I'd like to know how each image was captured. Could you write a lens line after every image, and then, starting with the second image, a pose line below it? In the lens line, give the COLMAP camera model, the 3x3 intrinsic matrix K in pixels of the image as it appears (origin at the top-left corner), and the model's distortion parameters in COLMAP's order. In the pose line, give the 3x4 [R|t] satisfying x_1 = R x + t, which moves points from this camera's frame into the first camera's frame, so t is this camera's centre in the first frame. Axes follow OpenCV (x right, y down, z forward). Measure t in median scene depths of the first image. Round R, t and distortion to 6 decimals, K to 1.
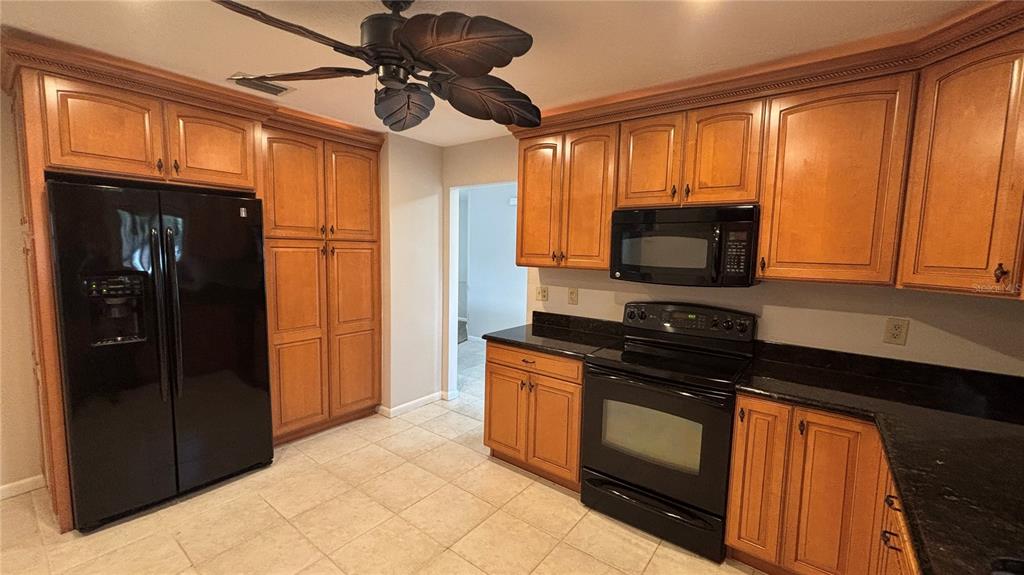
lens RADIAL K [[411.7, 0, 512.0], [0, 411.7, 285.6], [0, 0, 1]] dist [0.003063, -0.000163]
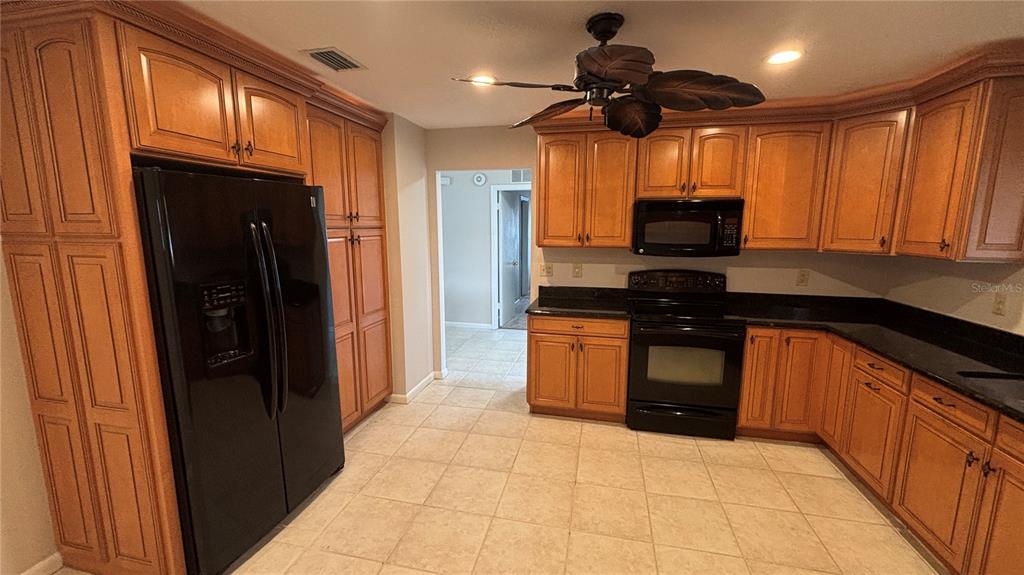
lens RADIAL K [[411.7, 0, 512.0], [0, 411.7, 285.6], [0, 0, 1]] dist [0.003063, -0.000163]
pose [[0.907942, -0.082951, 0.410804, -0.649451], [0.055948, 0.995433, 0.077347, -0.041336], [-0.415344, -0.047243, 0.908437, -0.006666]]
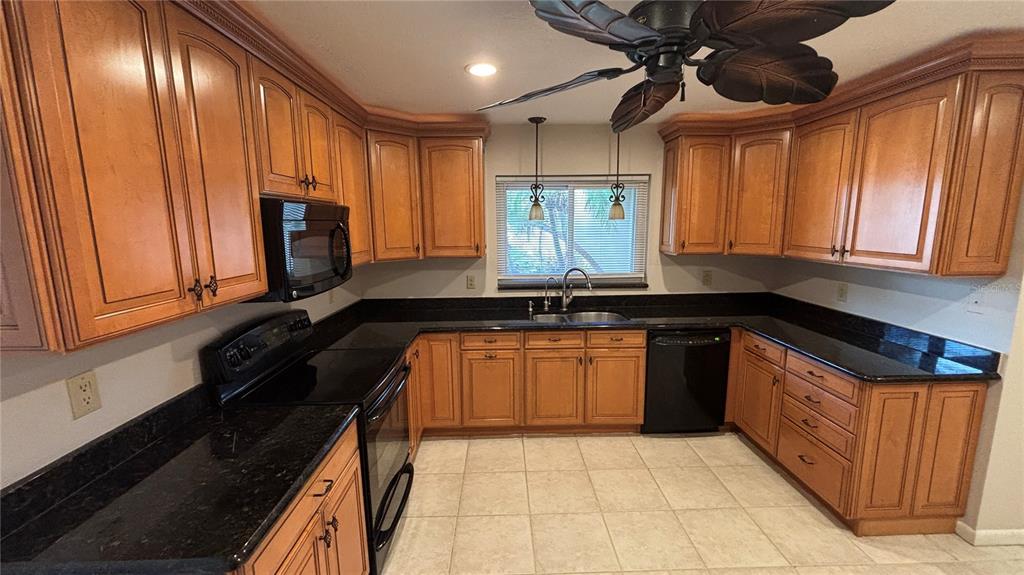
lens RADIAL K [[411.7, 0, 512.0], [0, 411.7, 285.6], [0, 0, 1]] dist [0.003063, -0.000163]
pose [[-0.628760, -0.134149, 0.765941, -0.494436], [0.065286, 0.972422, 0.223905, -0.170502], [-0.774854, 0.190787, -0.602662, 1.132739]]
